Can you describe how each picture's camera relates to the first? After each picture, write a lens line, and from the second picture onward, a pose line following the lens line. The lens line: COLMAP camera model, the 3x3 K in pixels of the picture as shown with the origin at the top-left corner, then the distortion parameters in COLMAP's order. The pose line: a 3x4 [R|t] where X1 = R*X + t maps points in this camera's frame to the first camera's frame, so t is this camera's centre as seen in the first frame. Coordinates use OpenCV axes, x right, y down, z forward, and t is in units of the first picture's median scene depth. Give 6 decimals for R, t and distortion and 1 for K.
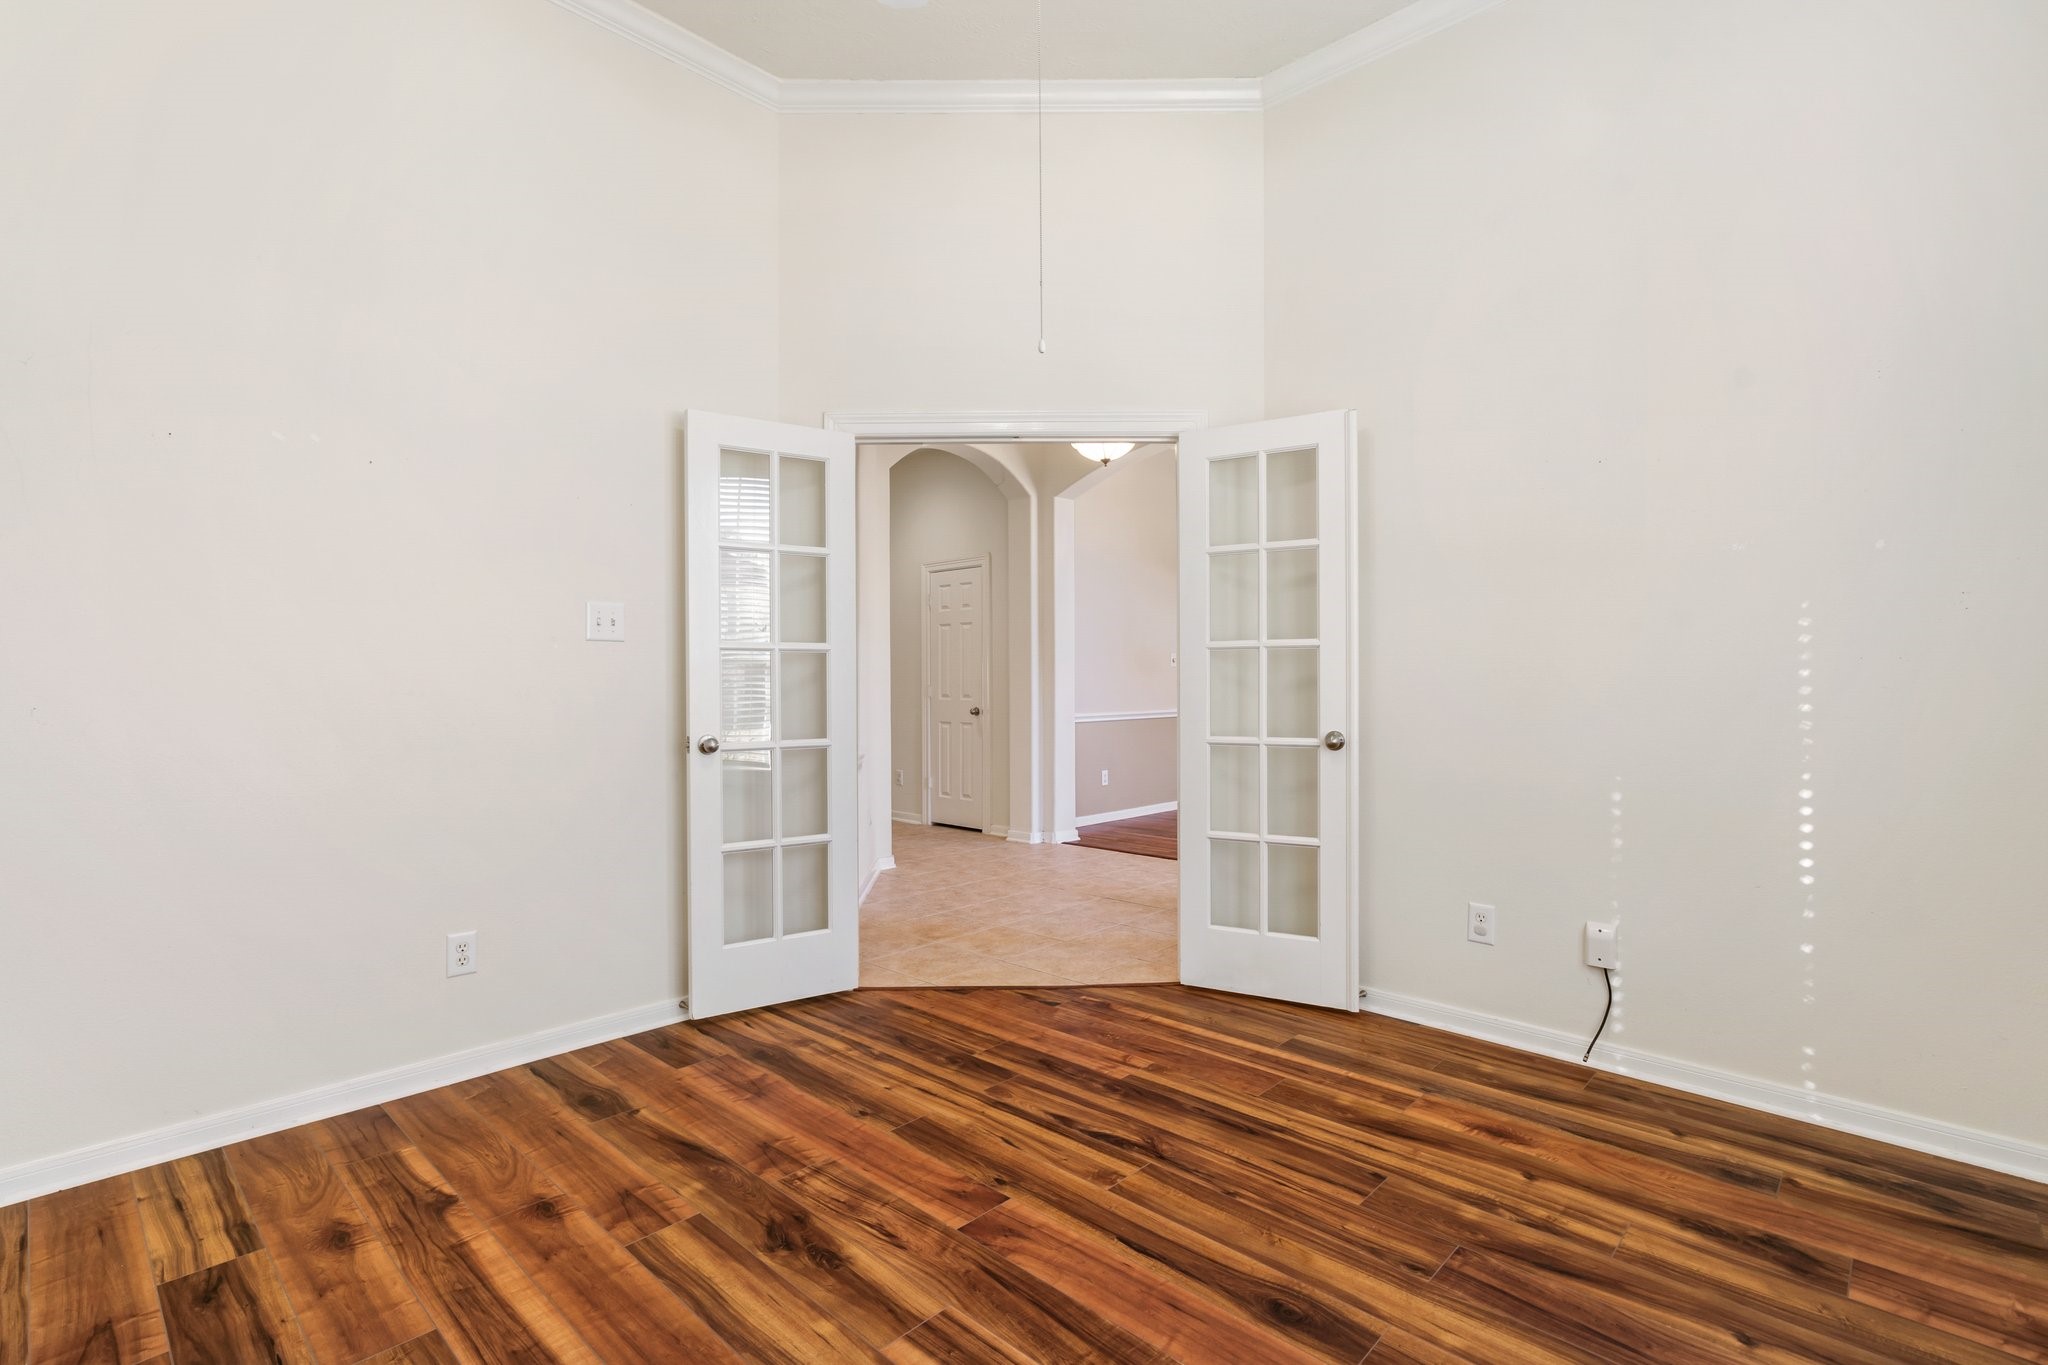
lens RADIAL K [[944.8, 0, 1023.3], [0, 944.8, 685.7], [0, 0, 1]] dist [-0.001103, 0.000741]
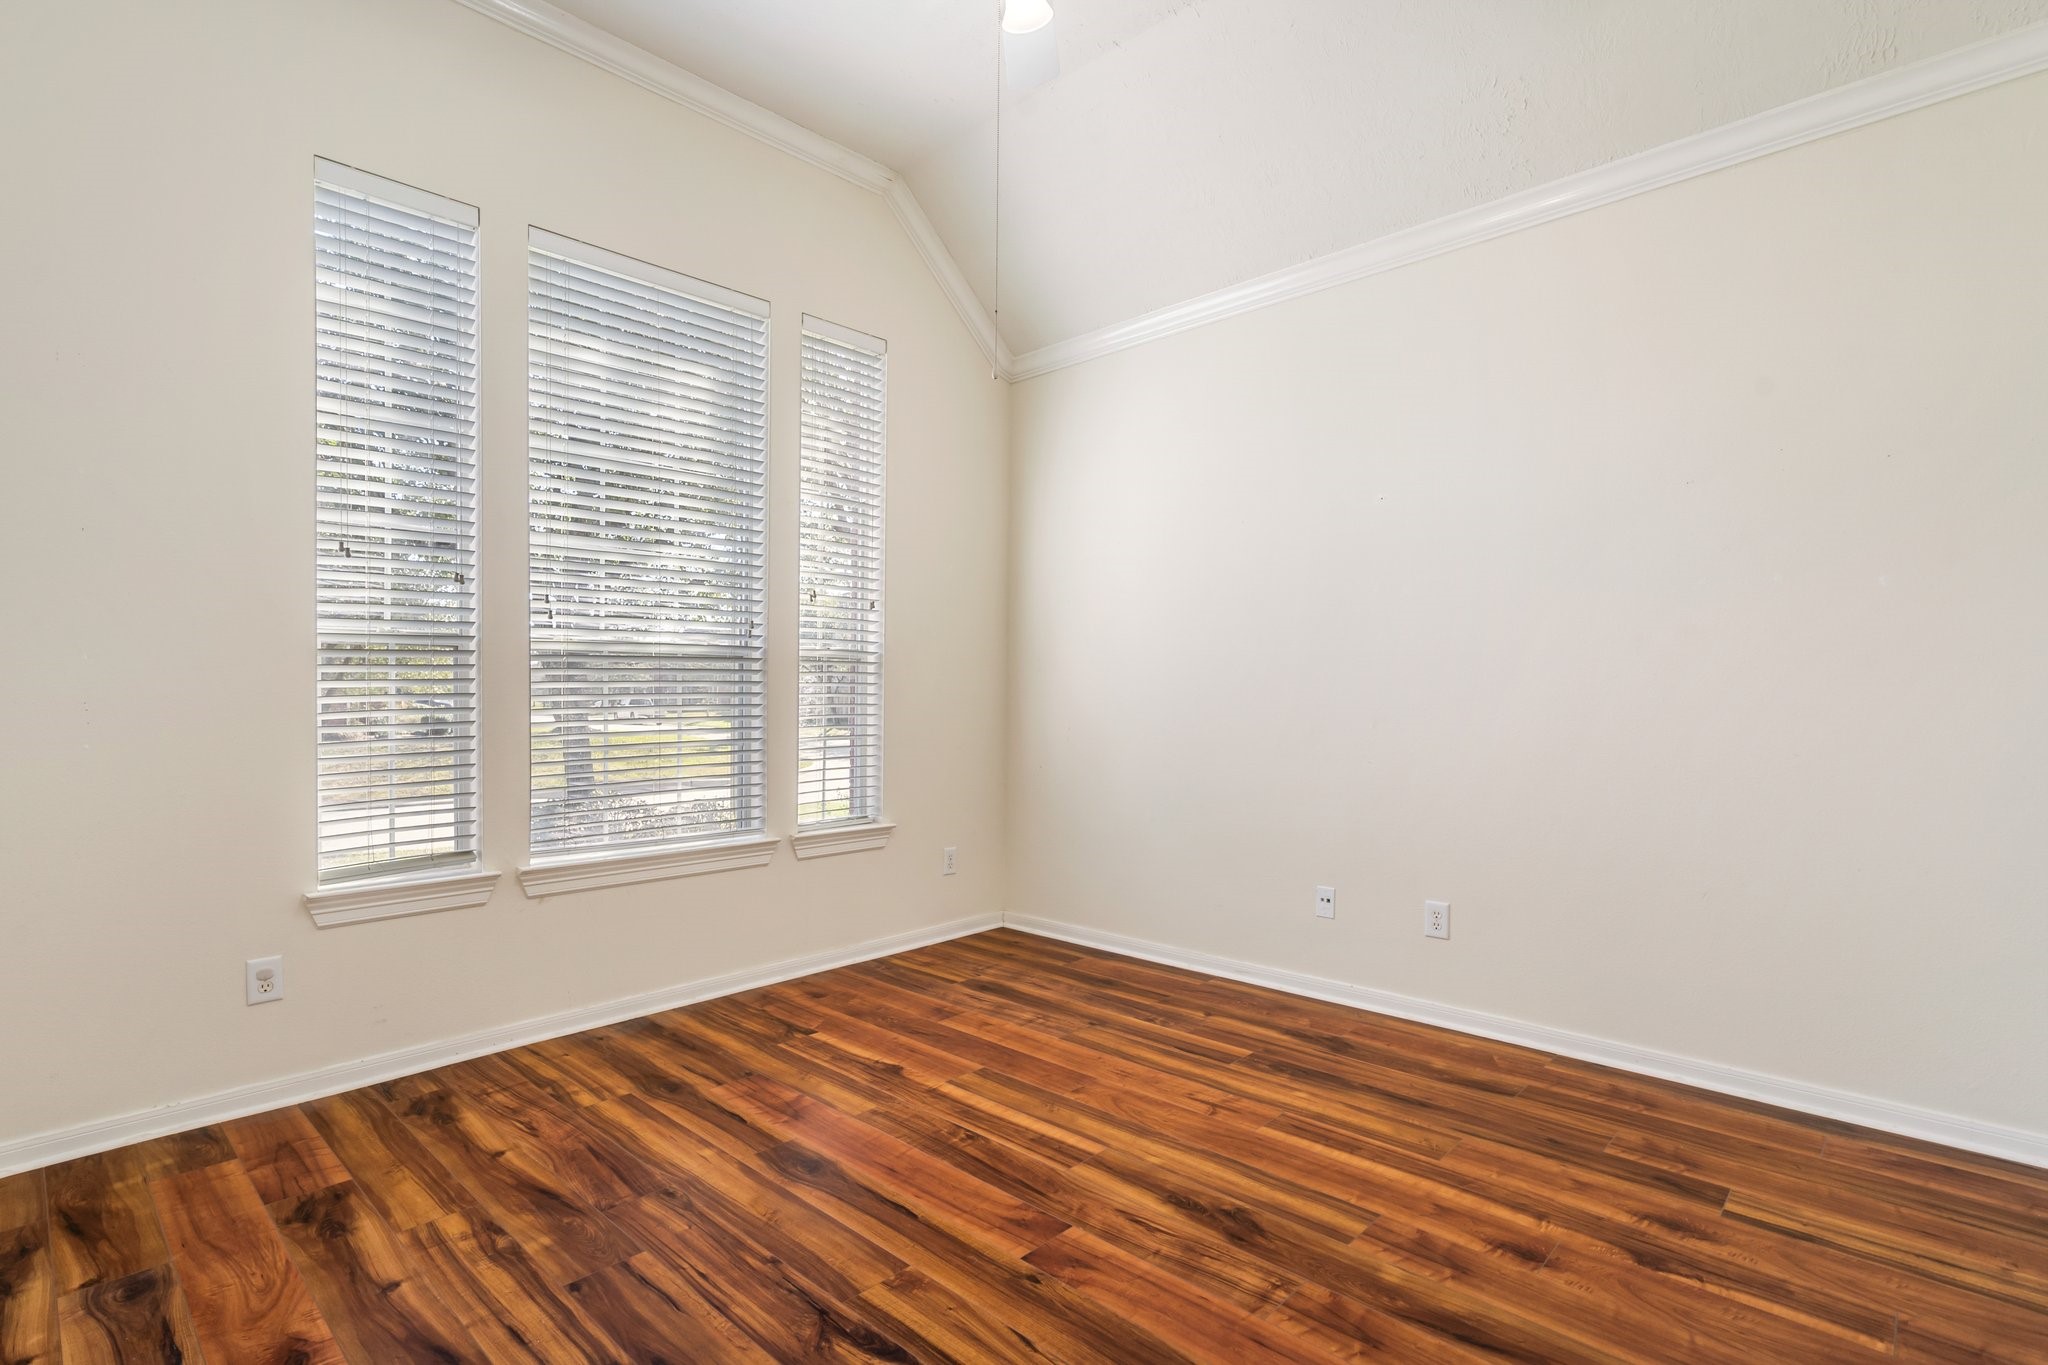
lens RADIAL K [[944.8, 0, 1025.2], [0, 944.8, 686.9], [0, 0, 1]] dist [-0.001103, 0.000741]
pose [[-0.999978, 0.003466, -0.005575, -0.015363], [0.003508, 0.999966, -0.007405, 0.004052], [0.005549, -0.007425, -0.999957, 1.973241]]
